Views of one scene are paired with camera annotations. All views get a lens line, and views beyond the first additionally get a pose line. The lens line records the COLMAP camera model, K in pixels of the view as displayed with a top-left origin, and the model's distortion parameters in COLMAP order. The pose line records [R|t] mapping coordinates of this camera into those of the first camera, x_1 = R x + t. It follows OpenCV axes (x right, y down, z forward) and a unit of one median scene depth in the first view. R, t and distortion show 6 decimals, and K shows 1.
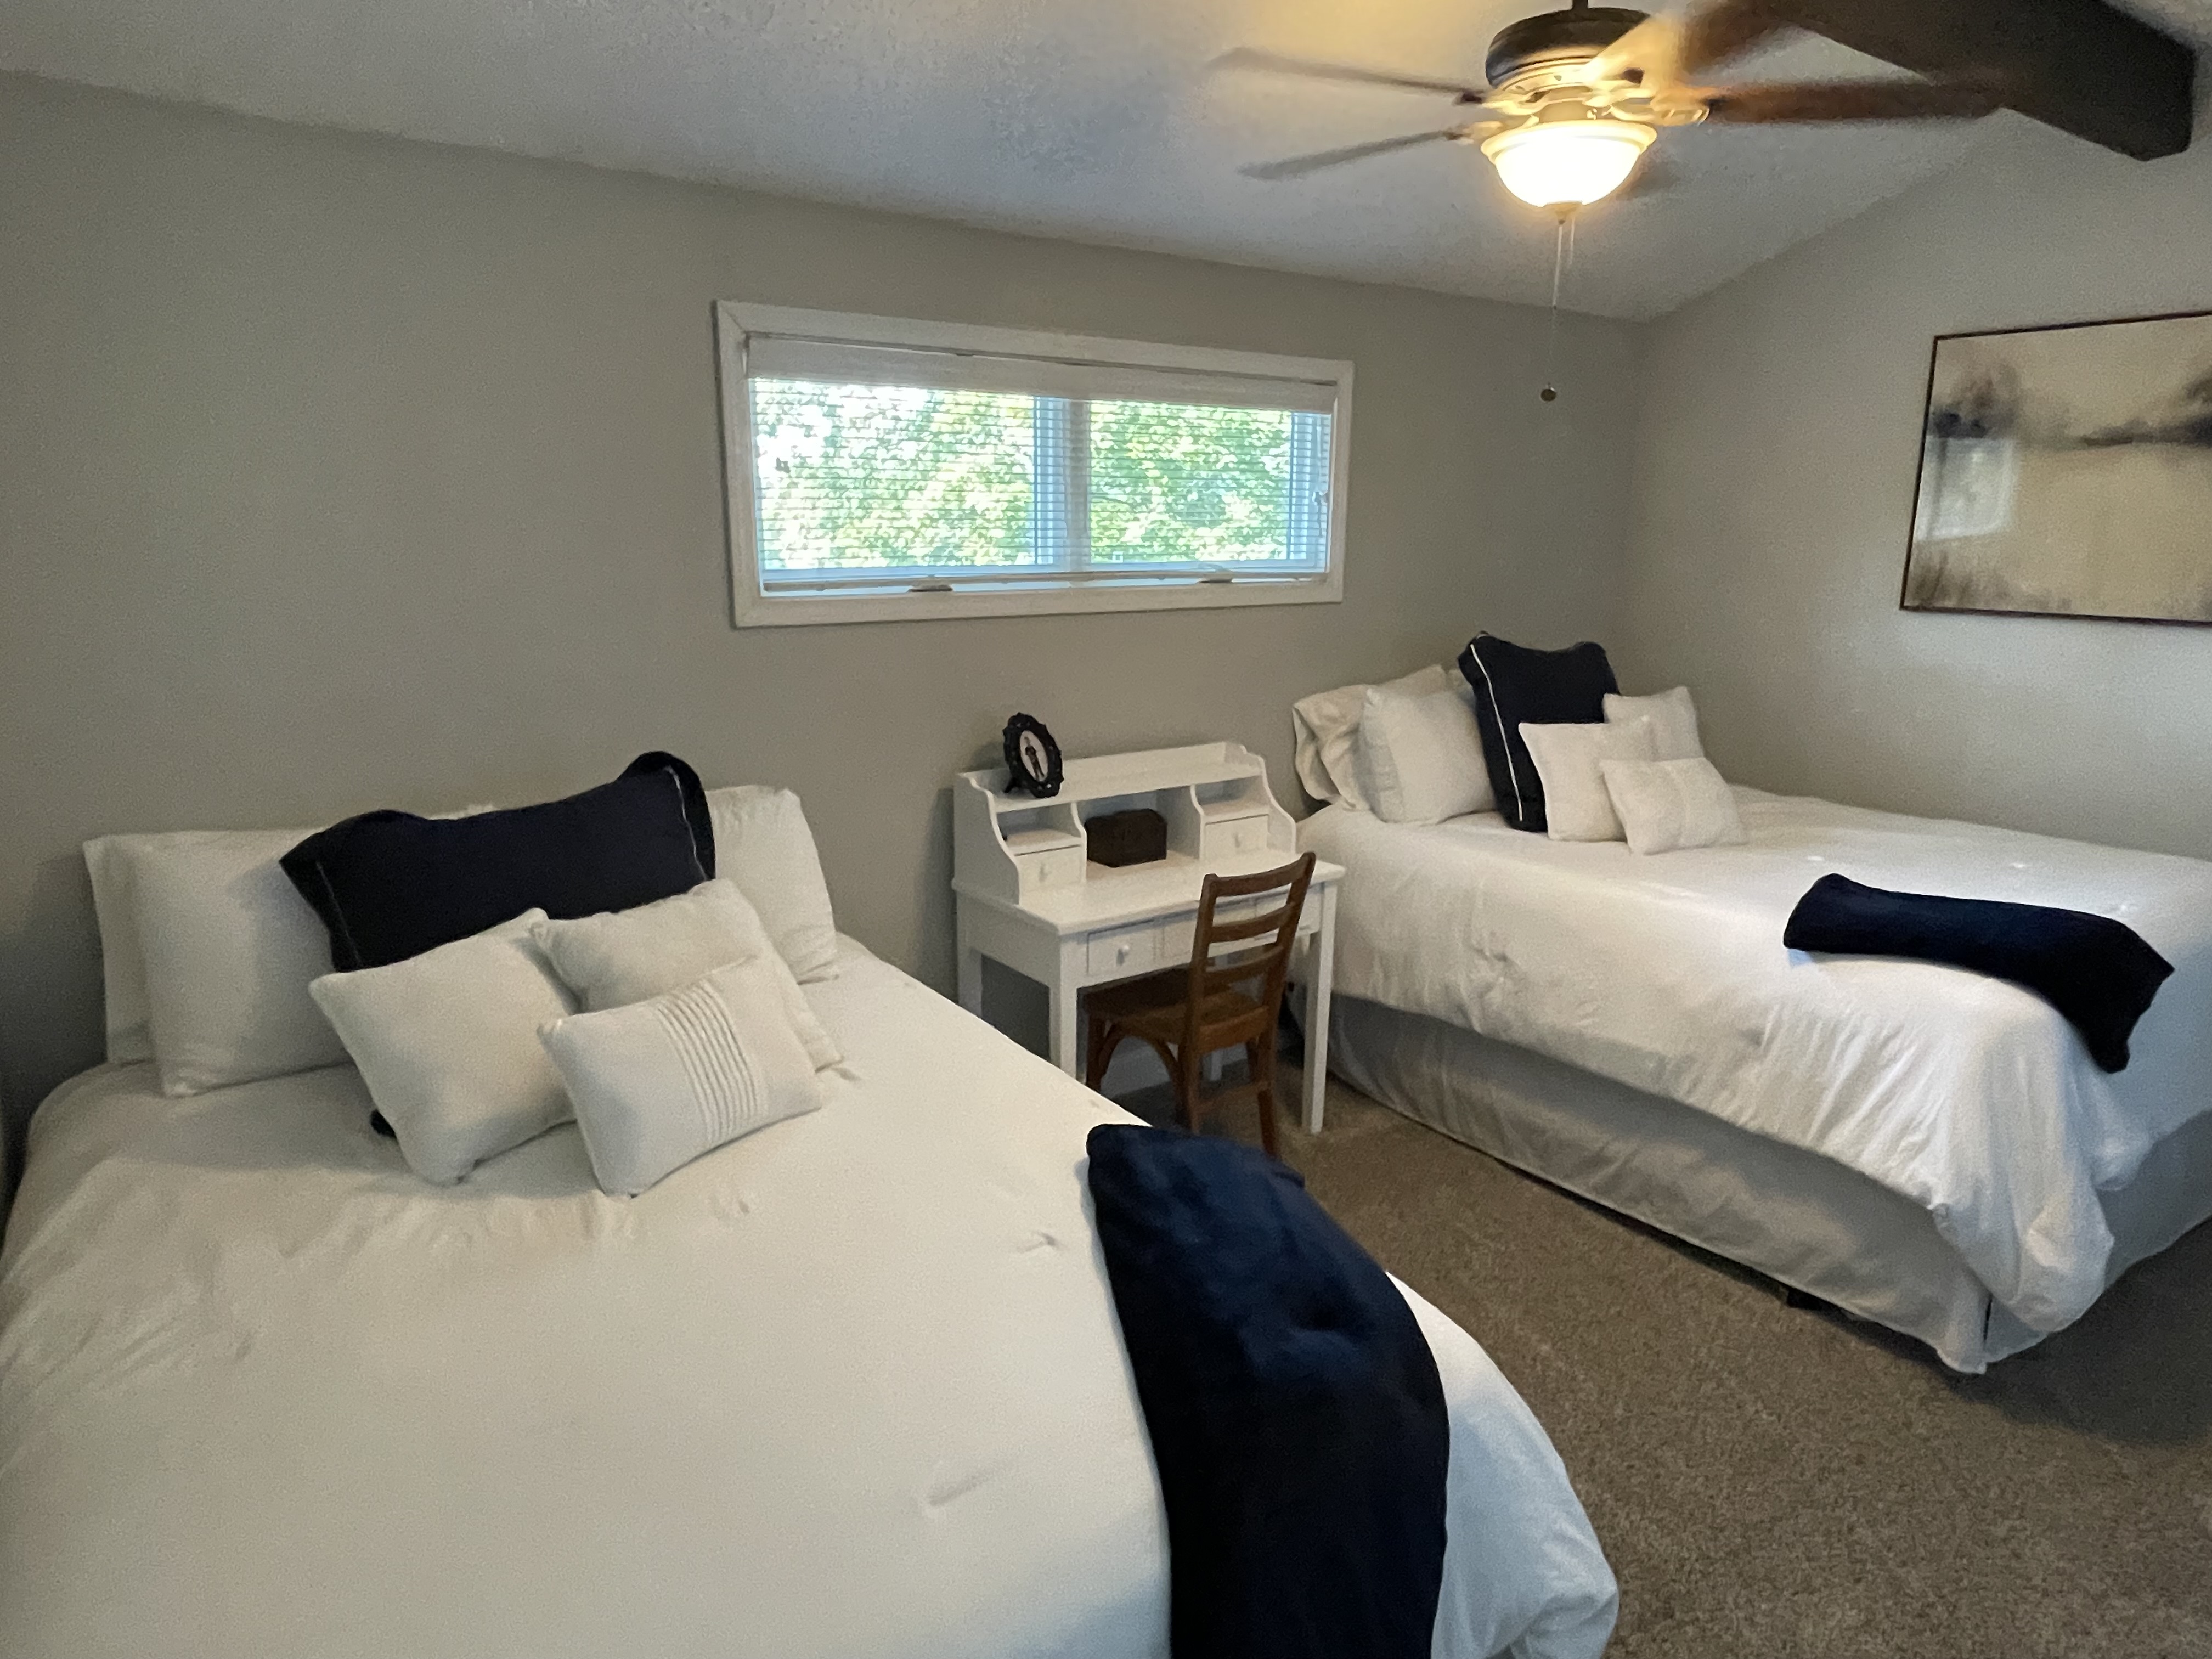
lens RADIAL K [[1365.0, 0, 1108.0], [0, 1365.0, 827.8], [0, 0, 1]] dist [-0.010425, -0.004397]
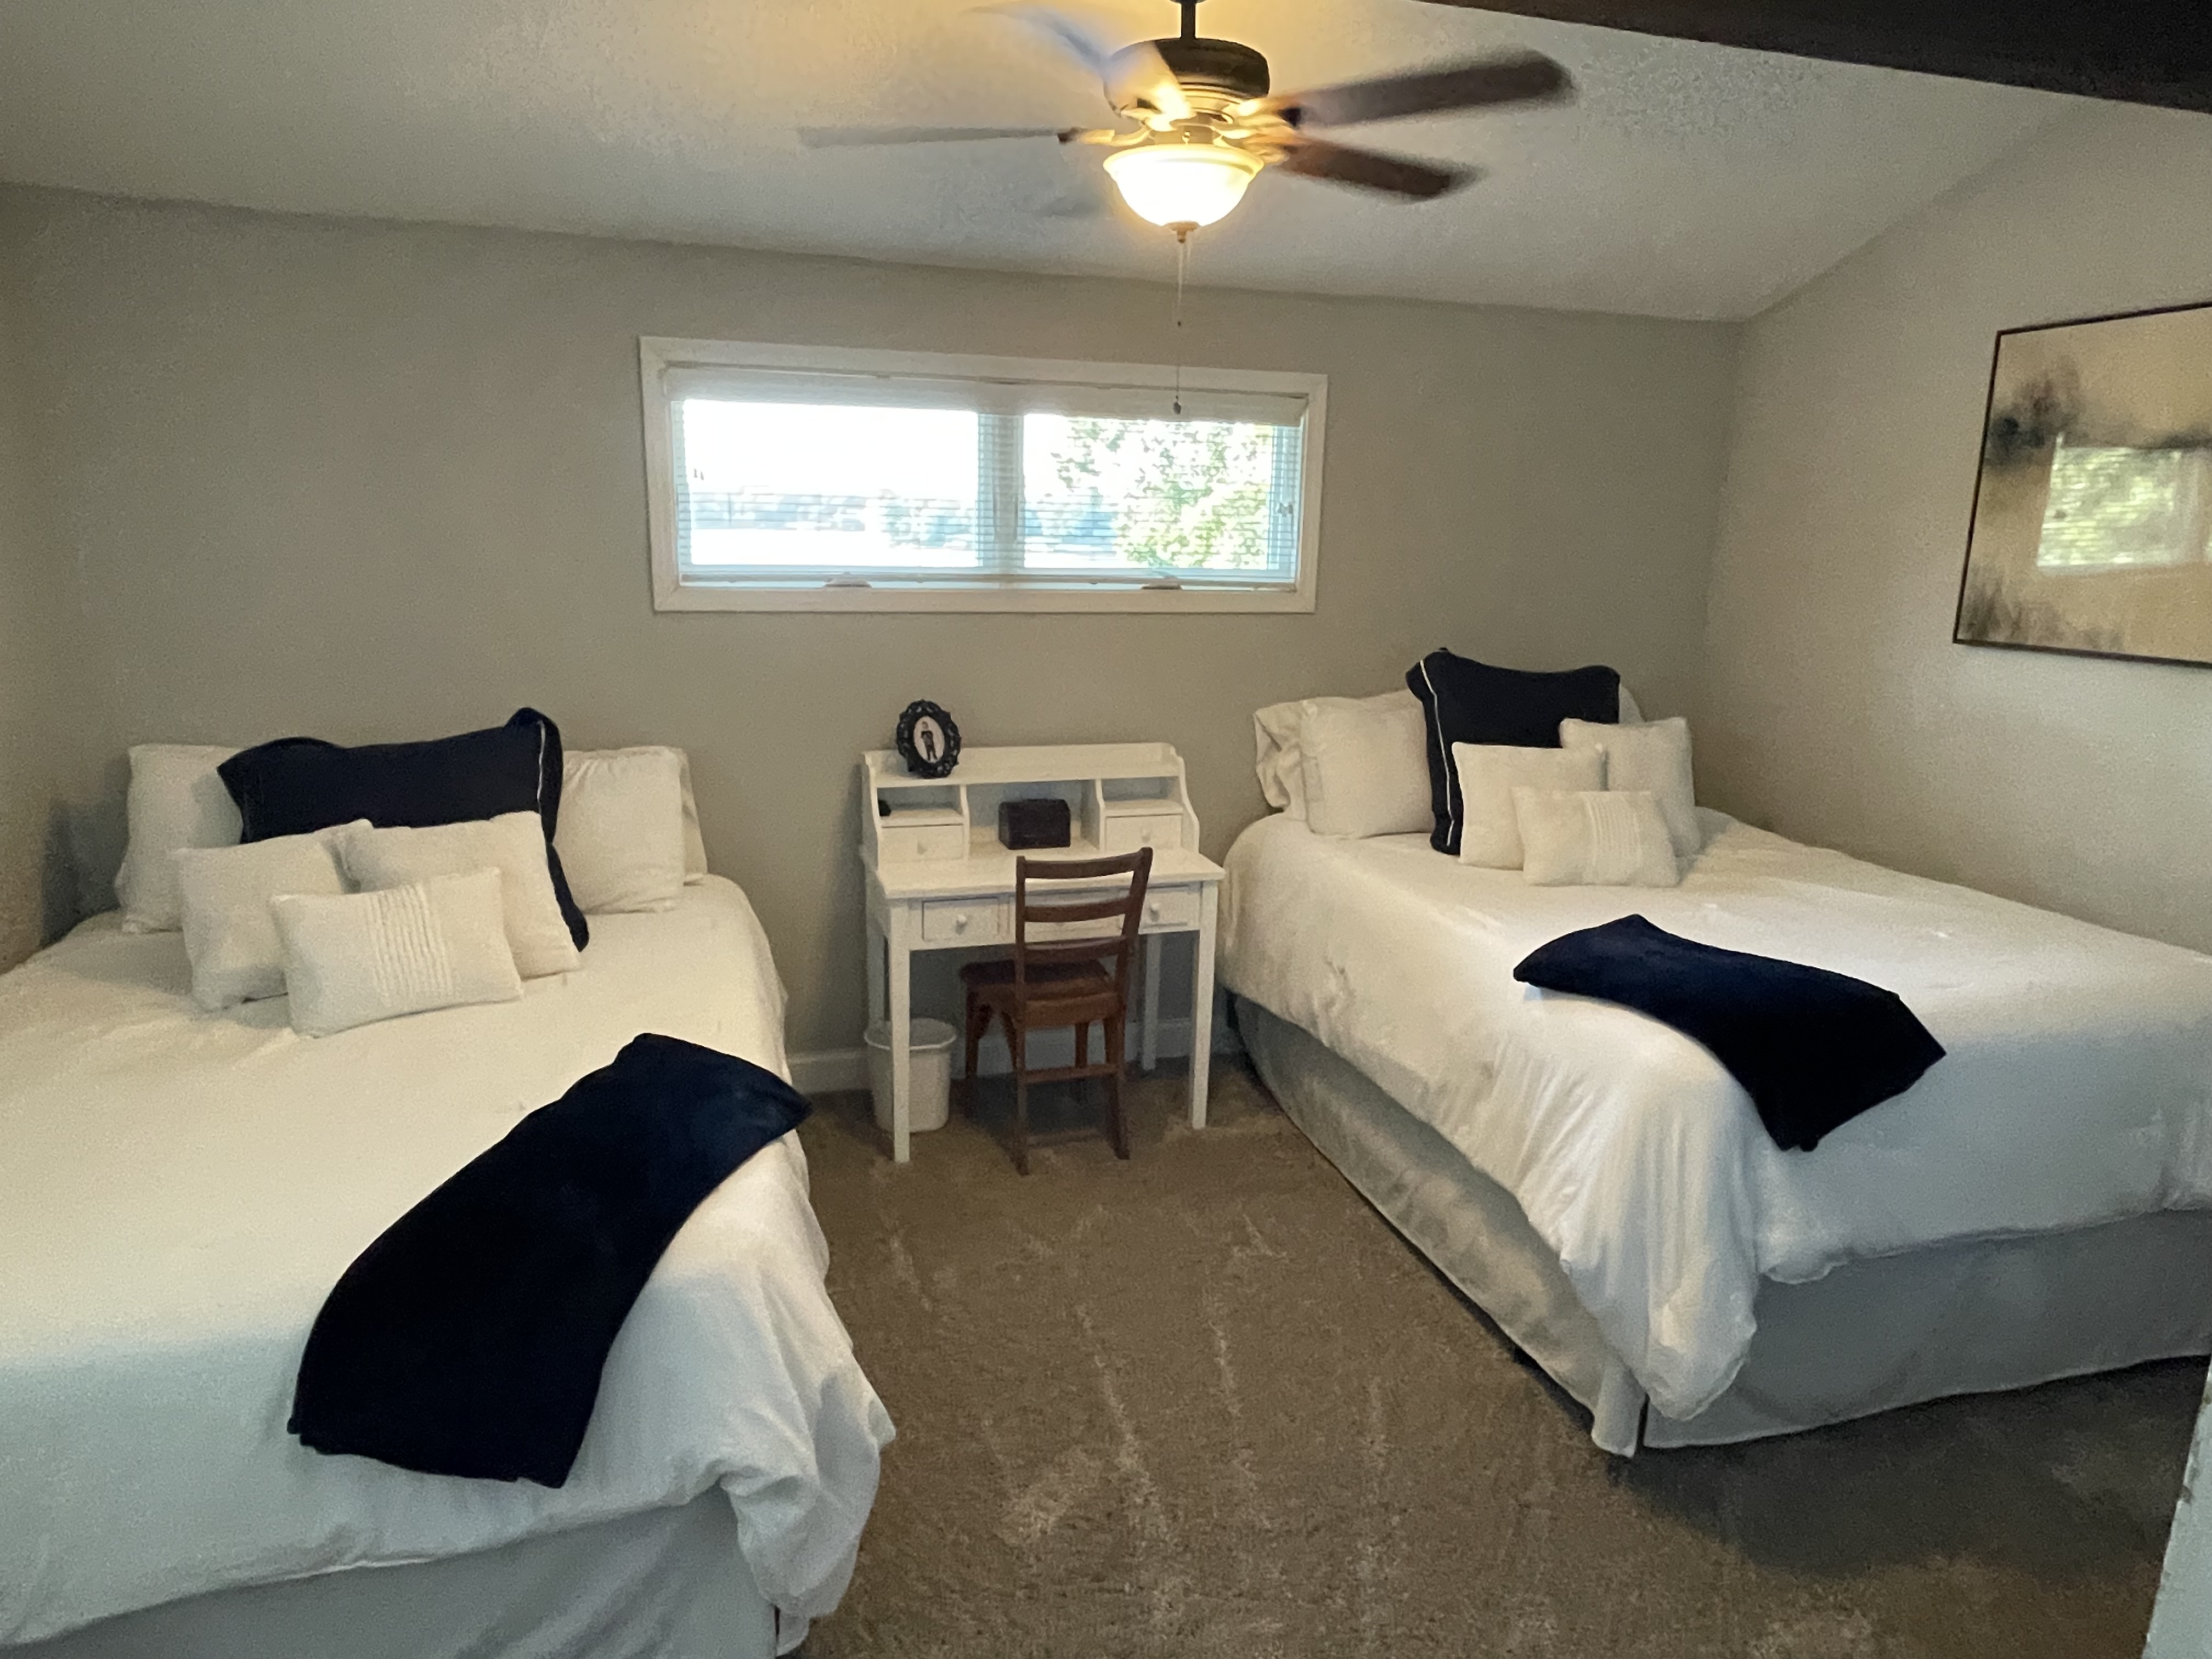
lens RADIAL K [[1365.0, 0, 1106.1], [0, 1365.0, 829.5], [0, 0, 1]] dist [-0.010425, -0.004397]
pose [[0.948182, 0.082124, -0.306932, 0.428826], [-0.085184, 0.996359, 0.003438, 0.003489], [0.306097, 0.022886, 0.951725, 0.000431]]
